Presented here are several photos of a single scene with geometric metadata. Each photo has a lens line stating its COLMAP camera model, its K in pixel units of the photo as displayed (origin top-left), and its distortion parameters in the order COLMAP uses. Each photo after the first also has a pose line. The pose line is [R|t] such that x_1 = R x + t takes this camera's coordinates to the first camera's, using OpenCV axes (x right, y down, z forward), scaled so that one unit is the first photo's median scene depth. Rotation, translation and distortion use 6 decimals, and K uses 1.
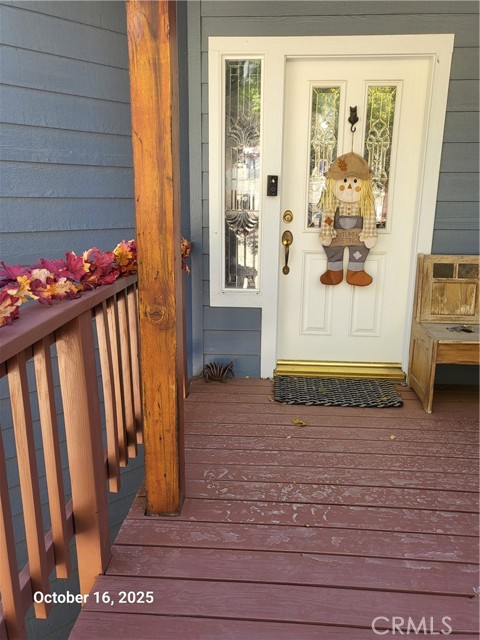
lens RADIAL K [[488.8, 0, 240.0], [0, 488.8, 320.0], [0, 0, 1]] dist [-0.024156, 0.004348]
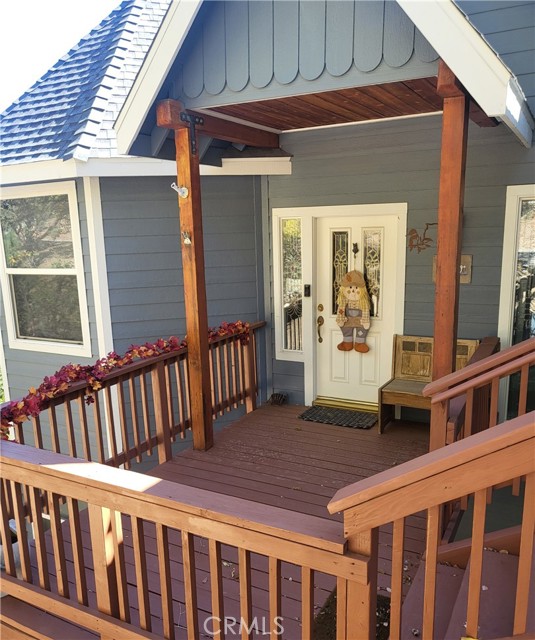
lens RADIAL K [[556.7, 0, 267.5], [0, 556.7, 352.7], [0, 0, 1]] dist [-0.020026, -0.004125]
pose [[0.908824, 0.058265, -0.413091, 0.734385], [-0.065822, 0.997823, -0.004072, -0.043653], [0.411954, 0.030891, 0.910681, -0.784466]]
